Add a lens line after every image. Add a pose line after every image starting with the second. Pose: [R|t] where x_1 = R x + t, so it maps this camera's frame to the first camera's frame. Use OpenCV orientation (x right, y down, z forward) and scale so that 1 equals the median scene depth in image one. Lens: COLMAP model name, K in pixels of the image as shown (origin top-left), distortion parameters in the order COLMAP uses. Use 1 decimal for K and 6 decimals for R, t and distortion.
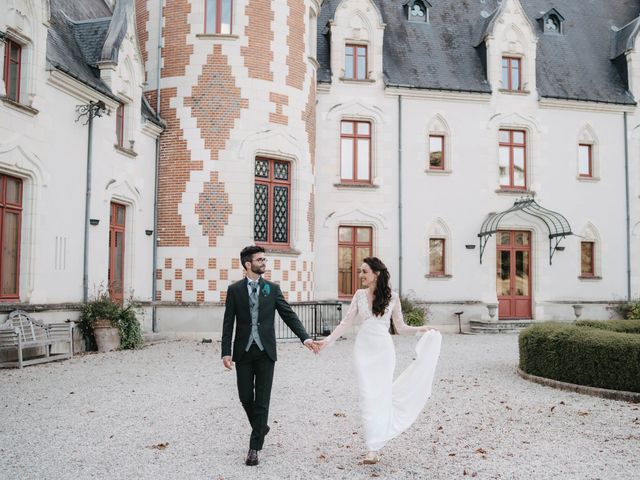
lens RADIAL K [[706.6, 0, 320.0], [0, 706.6, 240.0], [0, 0, 1]] dist [-0.089134, 0.010404]
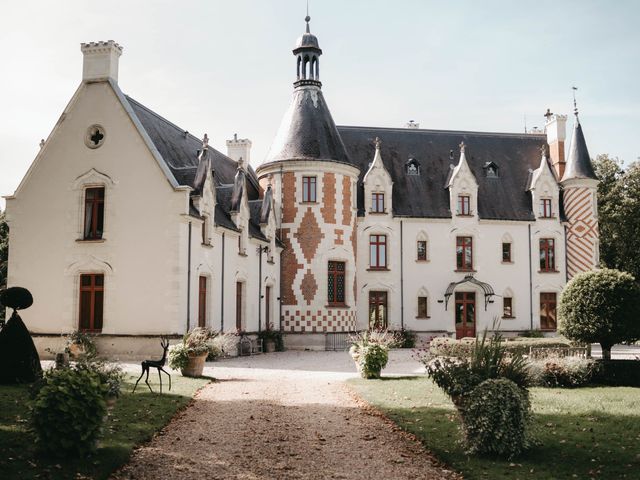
lens RADIAL K [[706.6, 0, 320.0], [0, 706.6, 240.0], [0, 0, 1]] dist [-0.089134, 0.010404]
pose [[0.998481, -0.010069, -0.054167, -0.001786], [0.007626, 0.998952, -0.045121, -0.073632], [0.054564, 0.044640, 0.997512, -0.915214]]
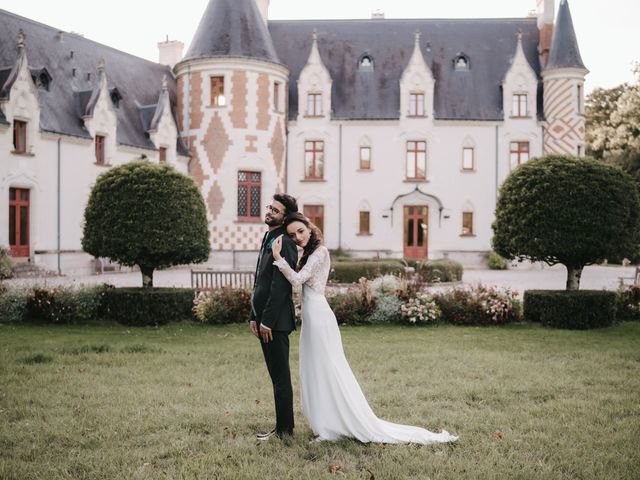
lens RADIAL K [[706.6, 0, 320.0], [0, 706.6, 240.0], [0, 0, 1]] dist [-0.089134, 0.010404]
pose [[0.968278, 0.000209, -0.249875, 0.492844], [0.016635, 0.997727, 0.065295, -0.046645], [0.249321, -0.067381, 0.966074, -0.634387]]
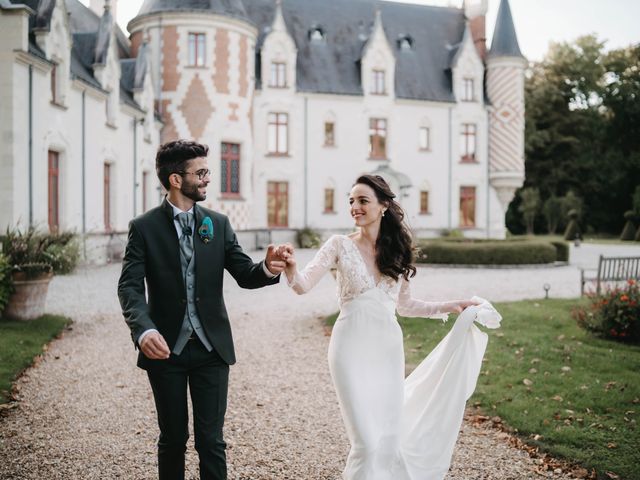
lens RADIAL K [[663.6, 0, 301.7], [0, 663.6, 238.1], [0, 0, 1]] dist [-0.098073, 0.009354]
pose [[0.992458, -0.008266, 0.122303, -0.079635], [-0.003658, 0.995282, 0.096955, -0.038110], [-0.122527, -0.096671, 0.987746, -0.487381]]
